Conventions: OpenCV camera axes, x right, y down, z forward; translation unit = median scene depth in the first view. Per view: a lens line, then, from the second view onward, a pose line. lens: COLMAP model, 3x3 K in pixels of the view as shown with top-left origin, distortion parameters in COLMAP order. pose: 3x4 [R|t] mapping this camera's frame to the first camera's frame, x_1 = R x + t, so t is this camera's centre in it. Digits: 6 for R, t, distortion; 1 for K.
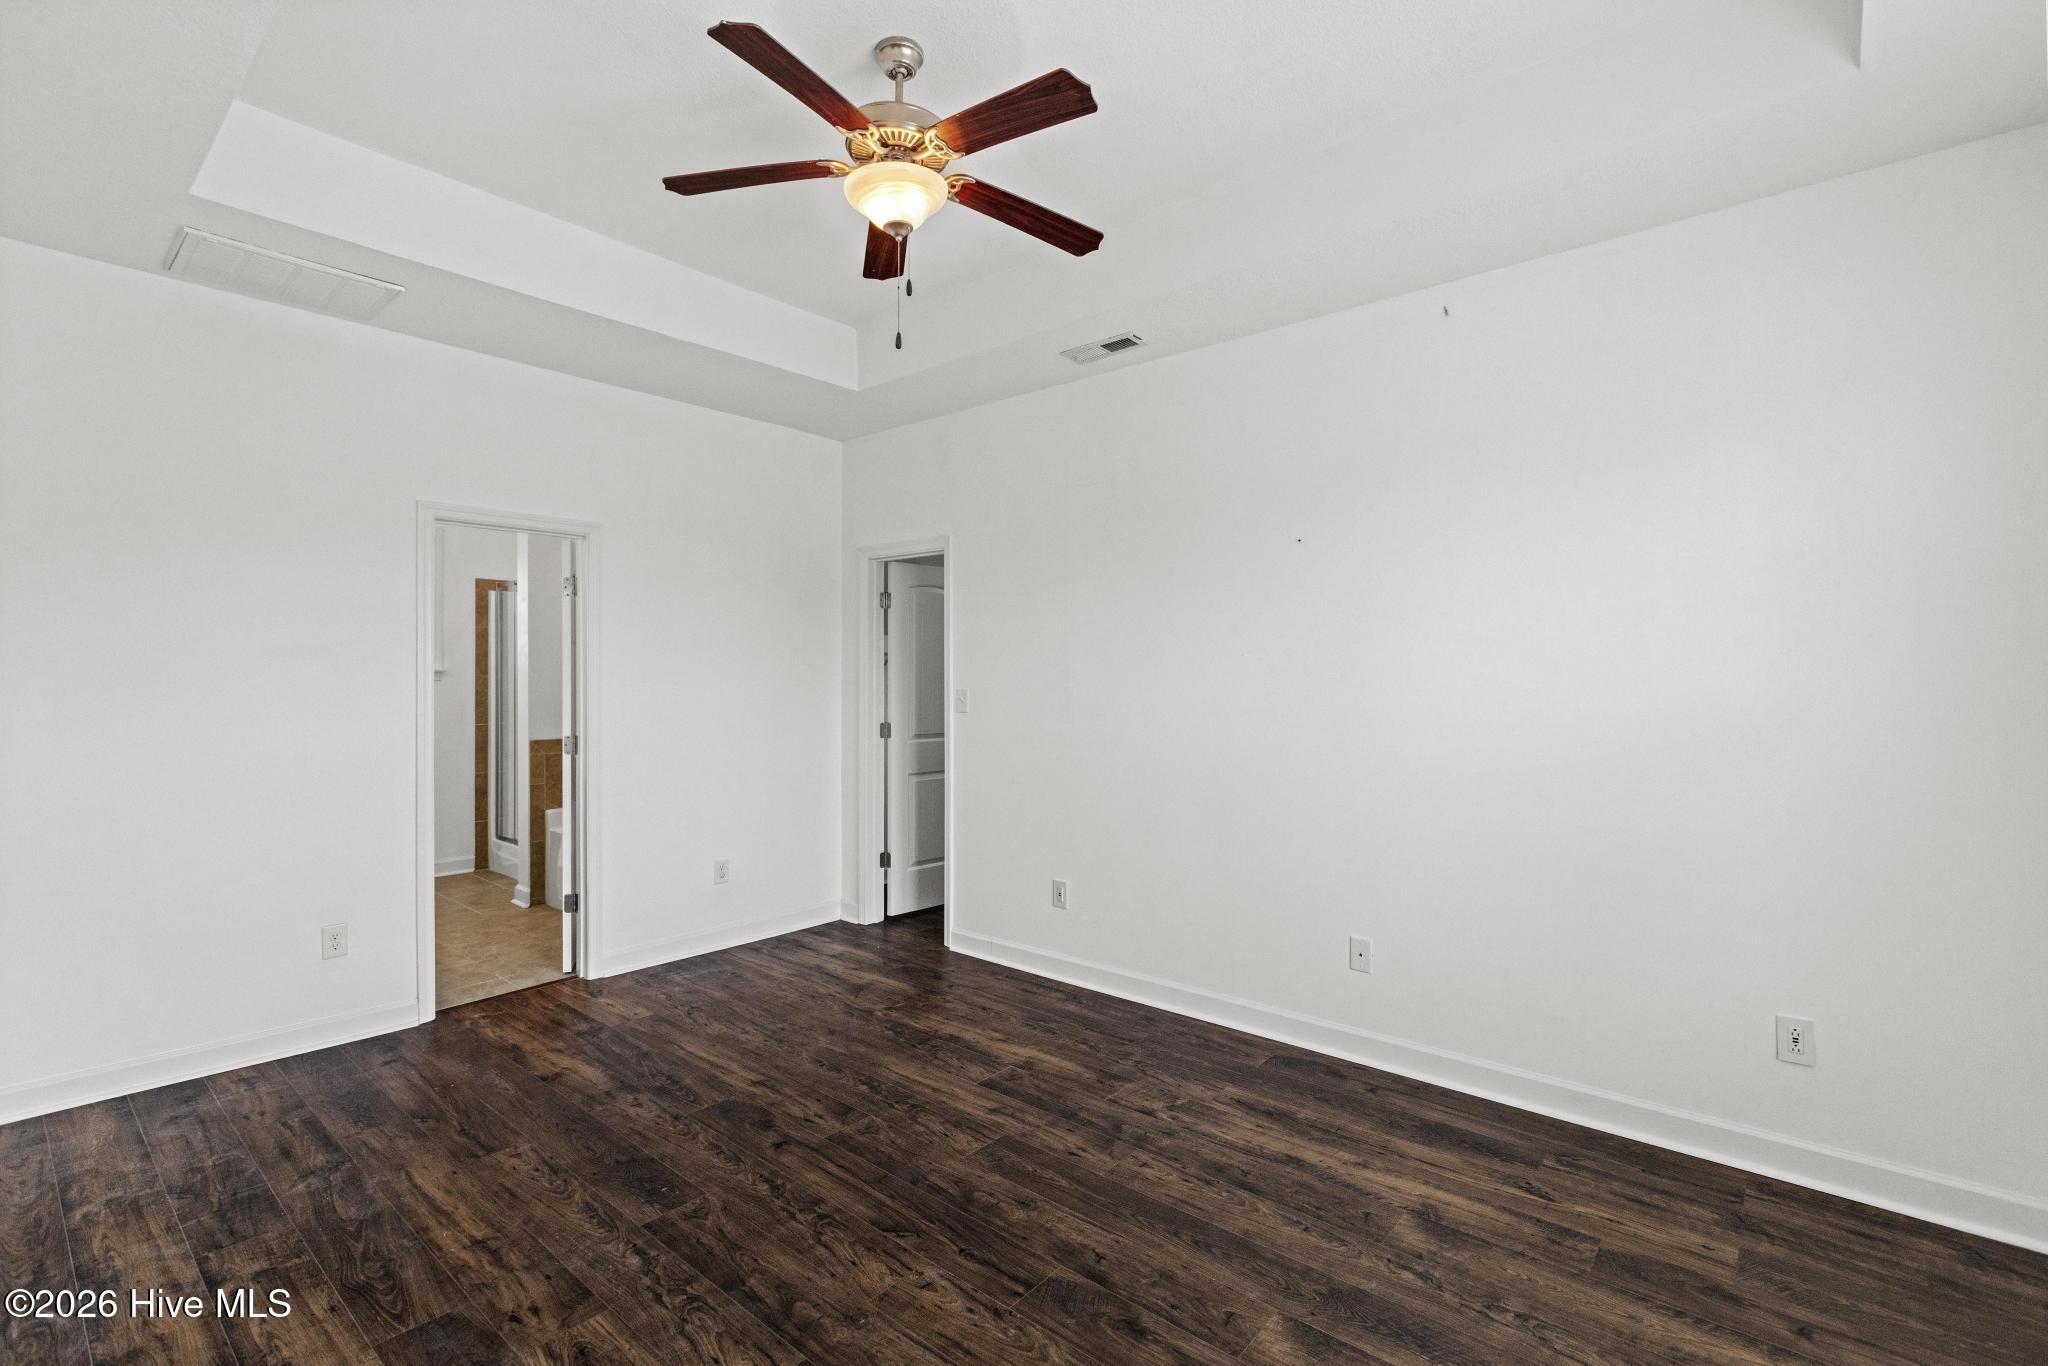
lens RADIAL K [[917.5, 0, 1036.5], [0, 917.5, 681.1], [0, 0, 1]] dist [0.002687, -0.000945]
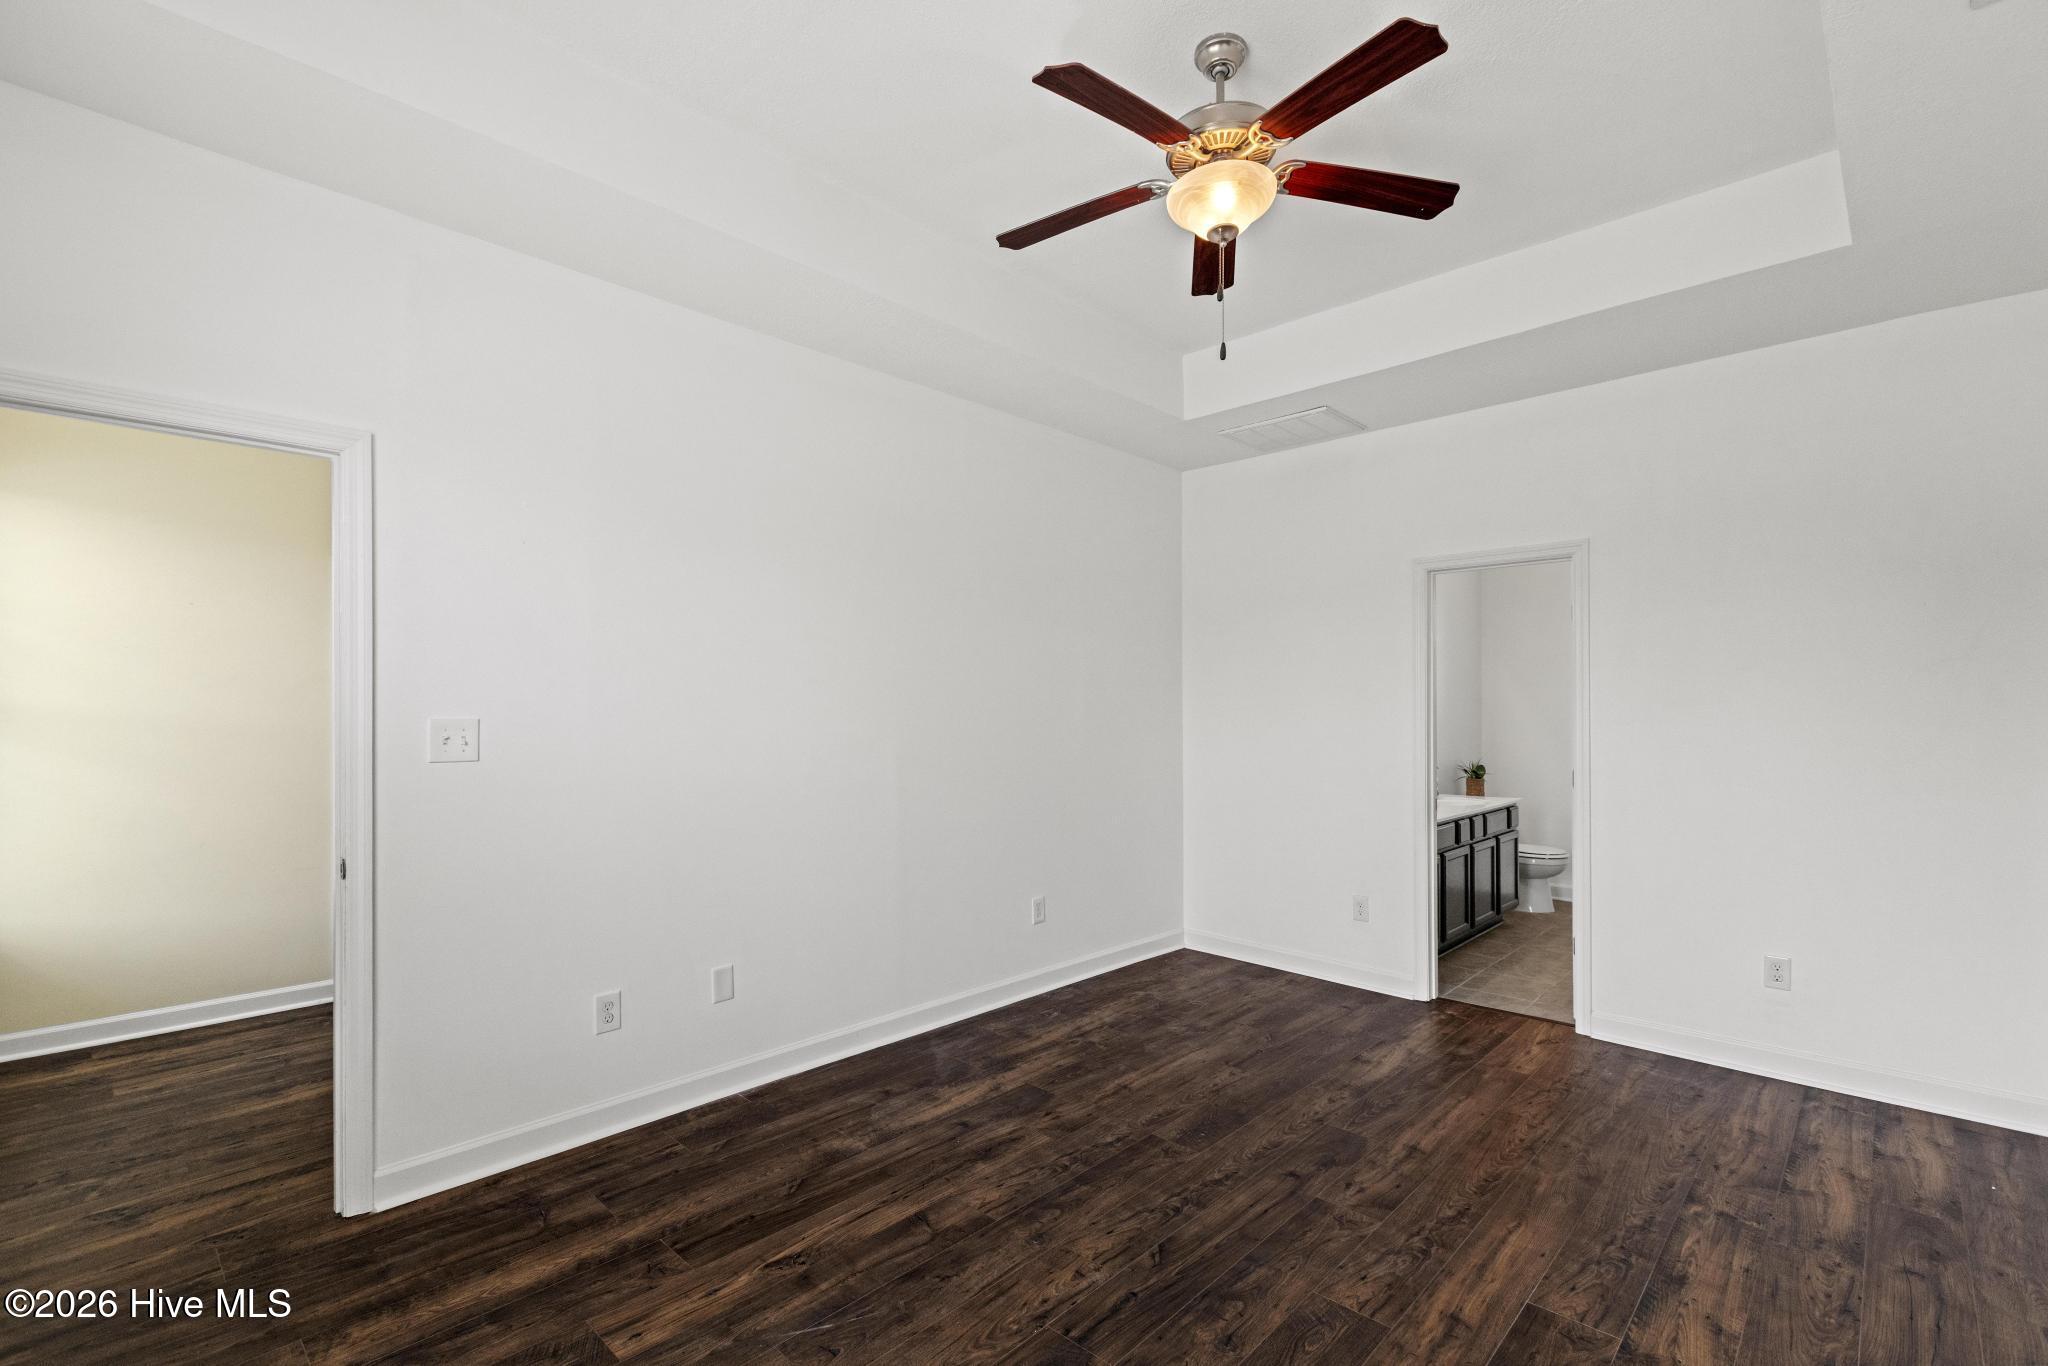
lens RADIAL K [[917.5, 0, 1031.8], [0, 917.5, 714.1], [0, 0, 1]] dist [0.002687, -0.000945]
pose [[-0.060962, 0.002718, -0.998136, 0.618801], [-0.004496, 0.999985, 0.002998, 0.002775], [0.998130, 0.004671, -0.060949, 0.656863]]
